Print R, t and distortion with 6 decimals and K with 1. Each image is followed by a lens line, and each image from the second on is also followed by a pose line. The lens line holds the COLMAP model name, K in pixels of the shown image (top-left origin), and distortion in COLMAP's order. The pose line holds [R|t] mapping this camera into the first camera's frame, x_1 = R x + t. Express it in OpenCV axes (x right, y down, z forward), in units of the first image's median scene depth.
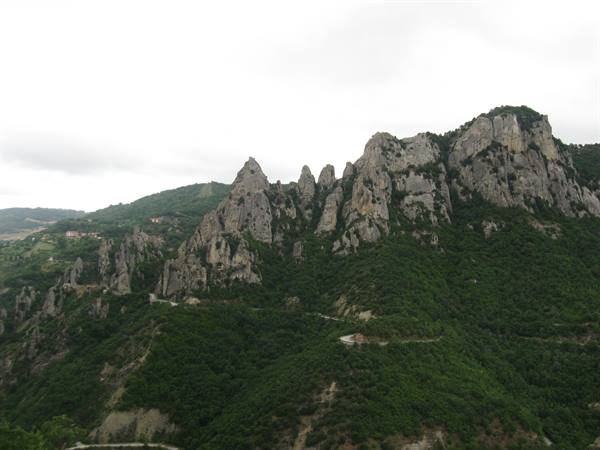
lens RADIAL K [[628.7, 0, 303.9], [0, 628.7, 222.1], [0, 0, 1]] dist [-0.119878, 0.000000]
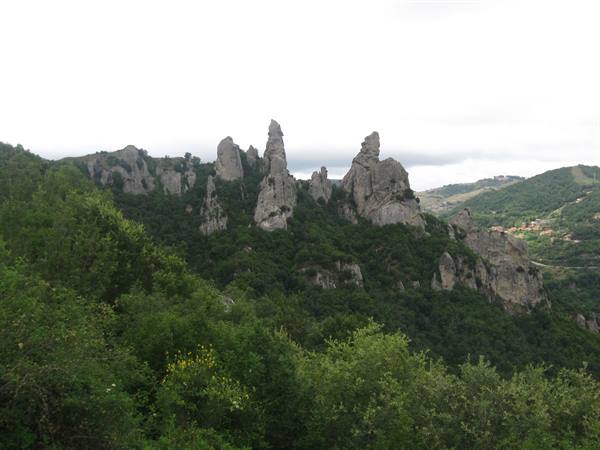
lens RADIAL K [[628.7, 0, 303.0], [0, 628.7, 223.5], [0, 0, 1]] dist [-0.119878, 0.000000]
pose [[0.954941, -0.028542, -0.295419, -0.640019], [0.052307, 0.995970, 0.072858, -0.147323], [0.292149, -0.085028, 0.952586, -0.193875]]
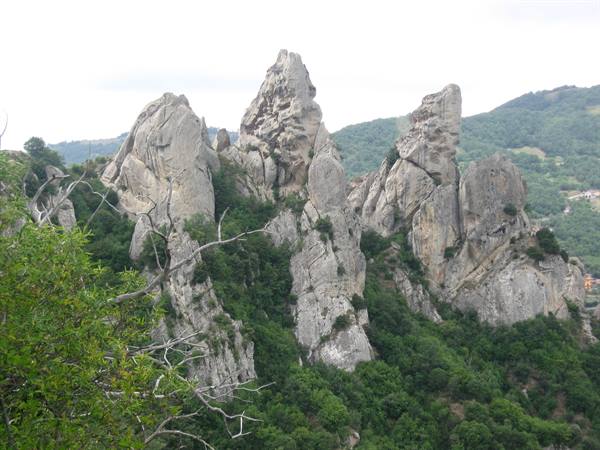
lens RADIAL K [[1319.1, 0, 302.3], [0, 1319.1, 227.7], [0, 0, 1]] dist [-0.214613, 0.000000]
pose [[0.982404, -0.043386, 0.181659, -0.977511], [0.024367, 0.994105, 0.105648, -0.200113], [-0.185172, -0.099363, 0.977670, -0.047185]]
